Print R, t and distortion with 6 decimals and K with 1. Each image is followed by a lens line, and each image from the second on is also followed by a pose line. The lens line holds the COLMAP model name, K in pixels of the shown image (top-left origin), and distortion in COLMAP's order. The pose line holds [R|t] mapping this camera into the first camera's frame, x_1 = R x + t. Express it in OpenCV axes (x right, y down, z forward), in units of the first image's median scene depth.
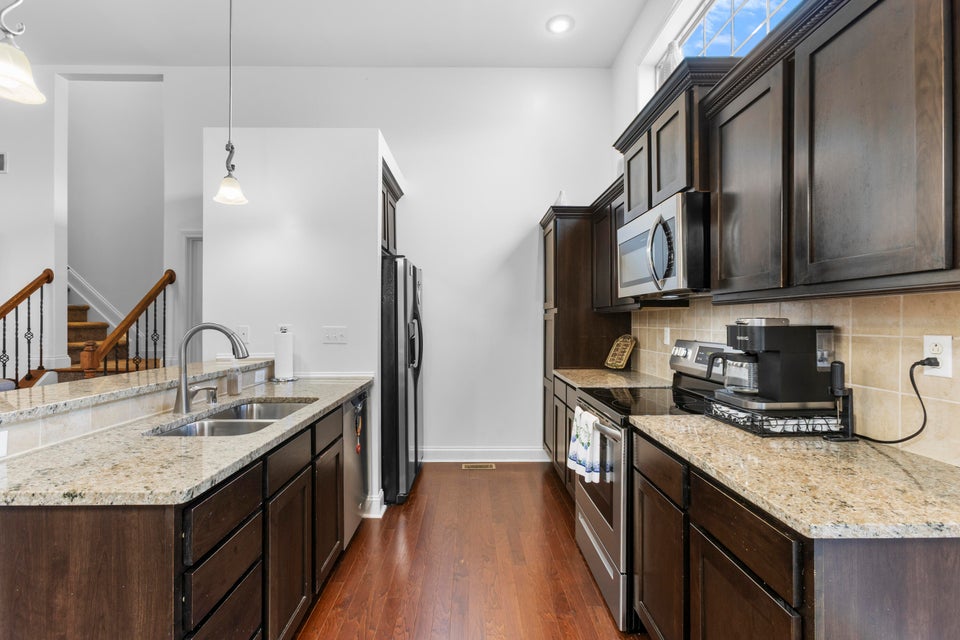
lens RADIAL K [[435.0, 0, 477.8], [0, 435.0, 318.6], [0, 0, 1]] dist [-0.010570, 0.003145]
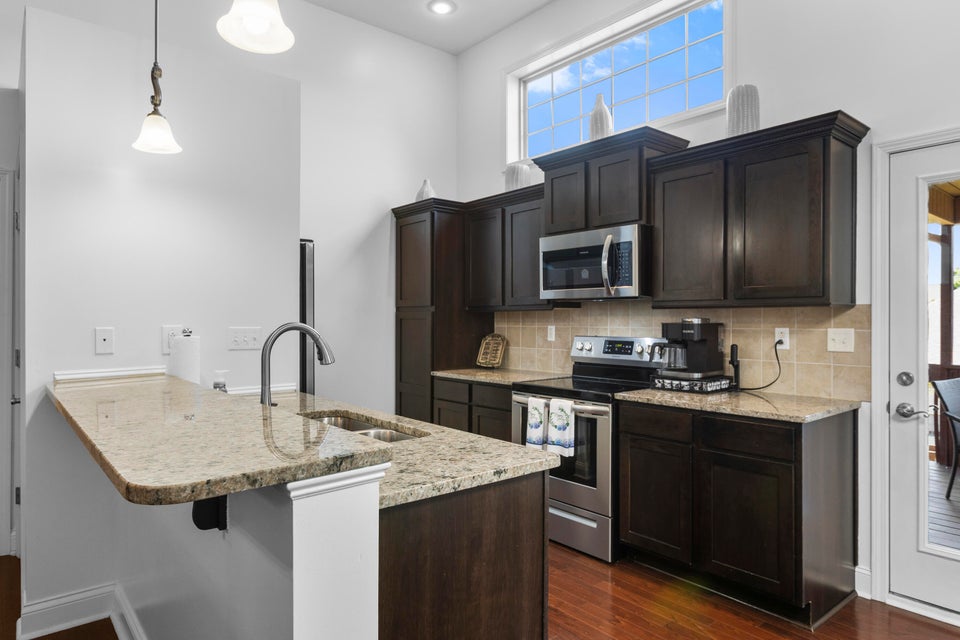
lens RADIAL K [[588.8, 0, 483.2], [0, 588.8, 320.1], [0, 0, 1]] dist [-0.012012, 0.000685]
pose [[0.770288, -0.000455, 0.637696, -1.253484], [-0.003453, 0.999982, 0.004884, -0.001895], [-0.637686, -0.005964, 0.770273, -0.111672]]
